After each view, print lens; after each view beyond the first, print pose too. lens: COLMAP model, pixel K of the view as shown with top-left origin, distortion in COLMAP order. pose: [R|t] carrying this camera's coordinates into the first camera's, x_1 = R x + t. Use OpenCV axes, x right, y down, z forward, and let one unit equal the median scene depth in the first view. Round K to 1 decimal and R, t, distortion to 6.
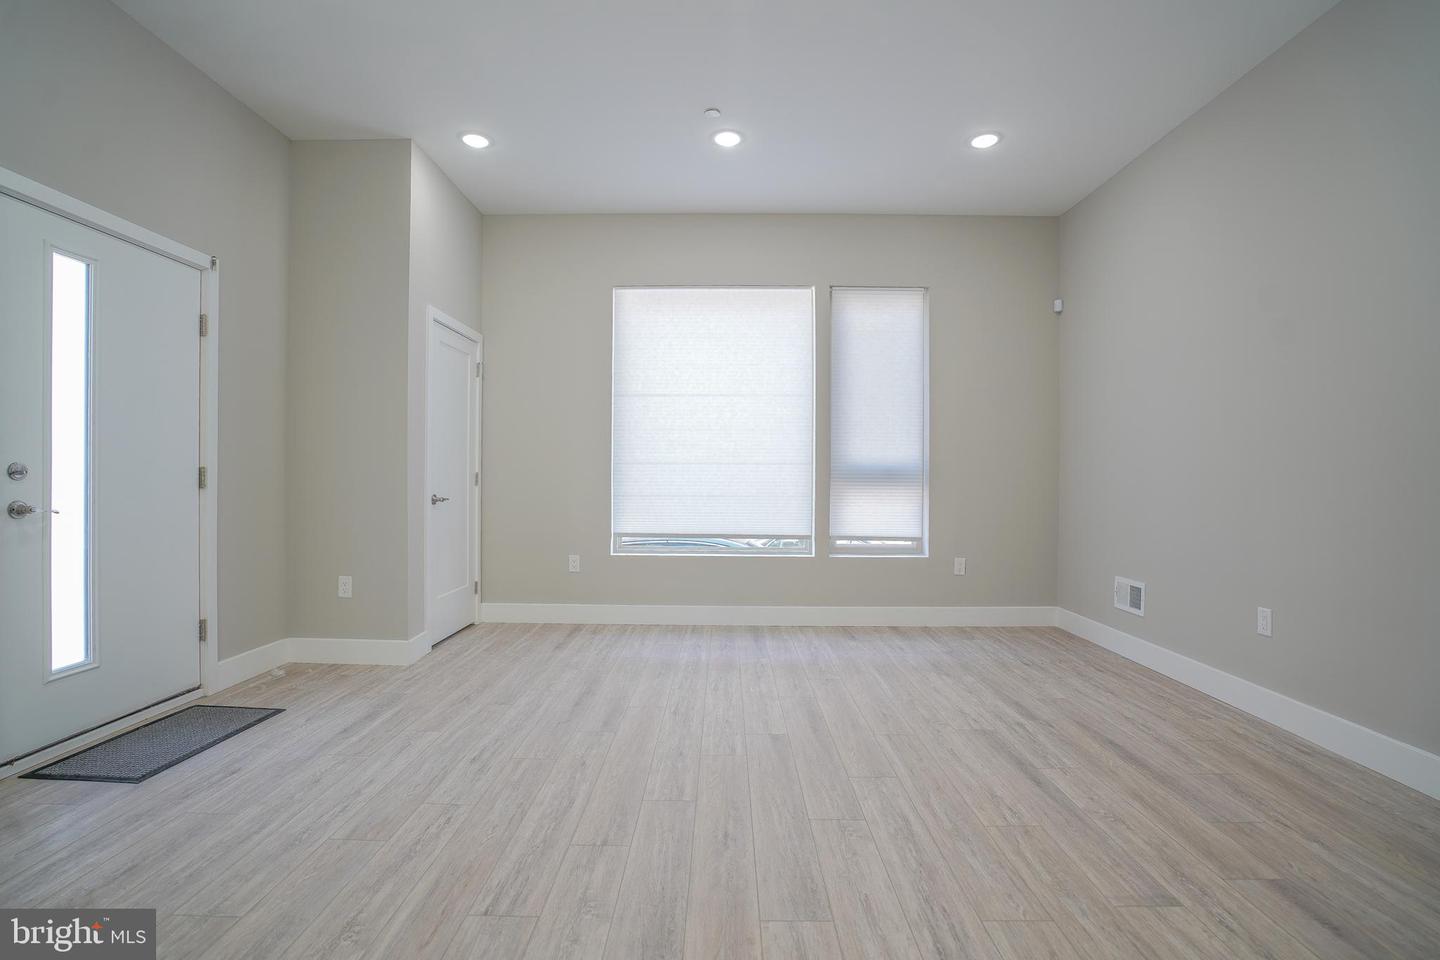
lens RADIAL K [[670.3, 0, 723.7], [0, 670.3, 469.4], [0, 0, 1]] dist [-0.060495, 0.025261]
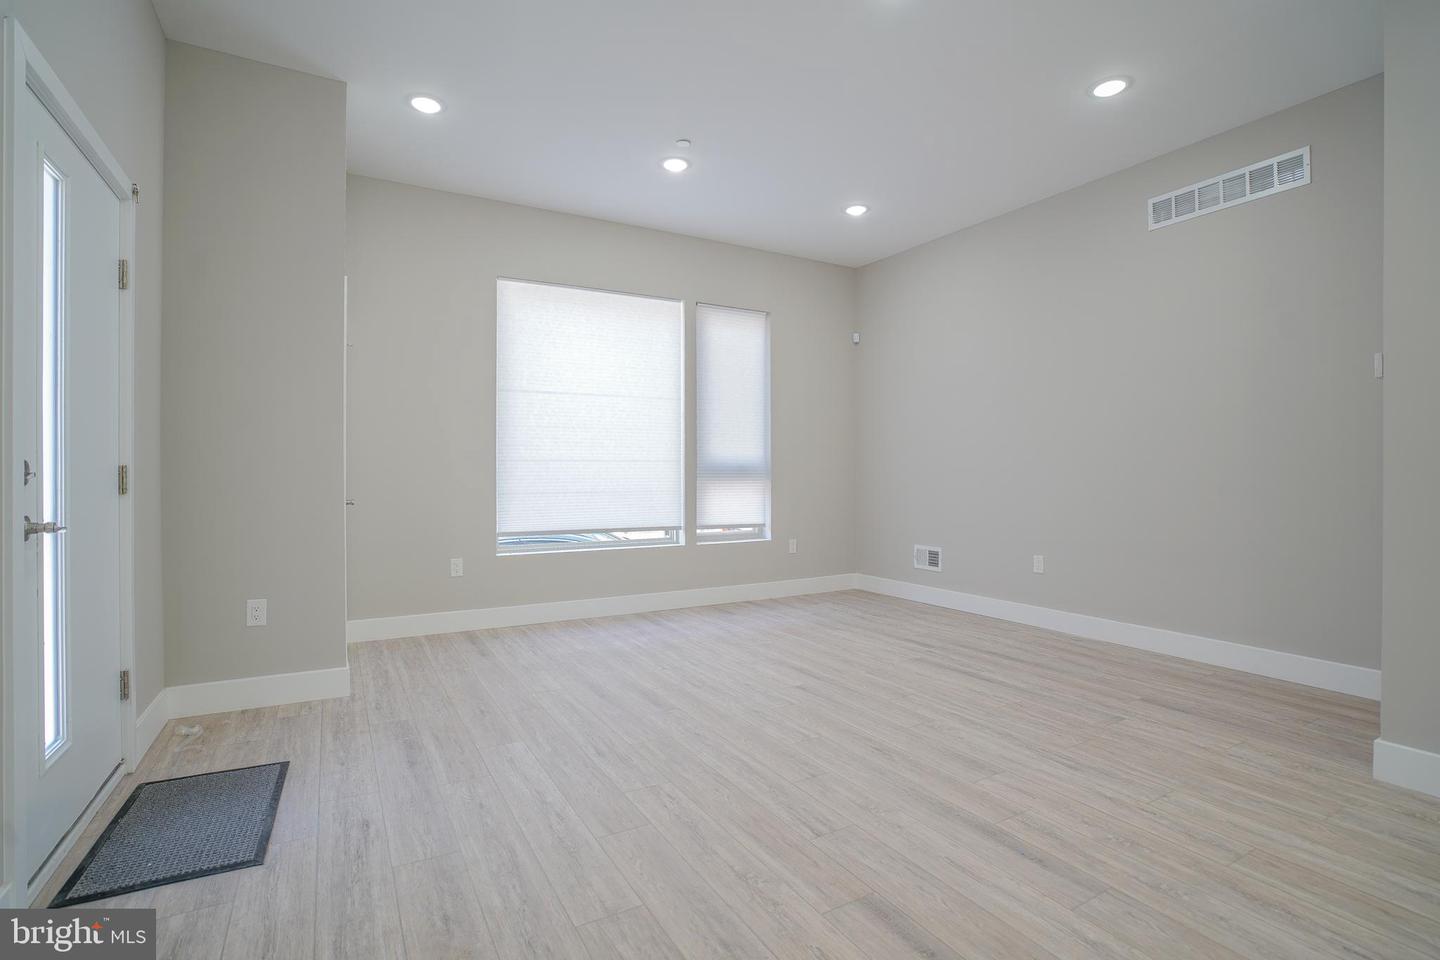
lens RADIAL K [[670.3, 0, 723.7], [0, 670.3, 469.4], [0, 0, 1]] dist [-0.060495, 0.025261]
pose [[0.863195, -0.004318, 0.504852, -0.445457], [0.000838, 0.999974, 0.007119, -0.003455], [-0.504870, -0.005722, 0.863177, 0.013557]]
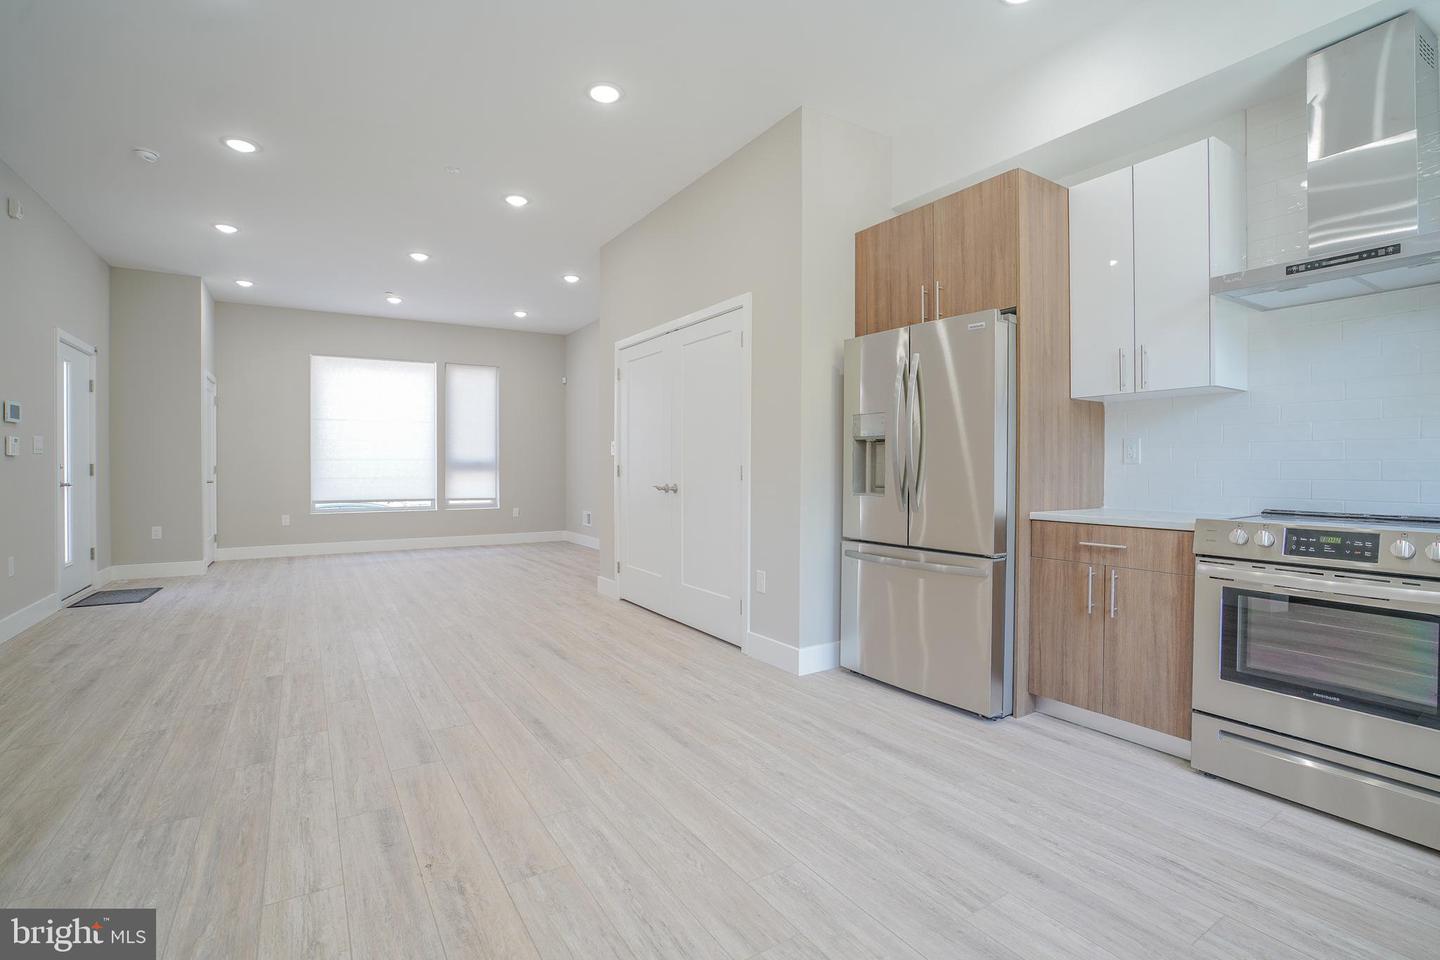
lens RADIAL K [[653.8, 0, 670.3], [0, 653.8, 465.1], [0, 0, 1]] dist [-0.000649, 0.022021]
pose [[0.866248, -0.006054, 0.499578, -0.250116], [0.000190, 0.999930, 0.011789, -0.016875], [-0.499615, -0.010117, 0.866189, -1.066612]]
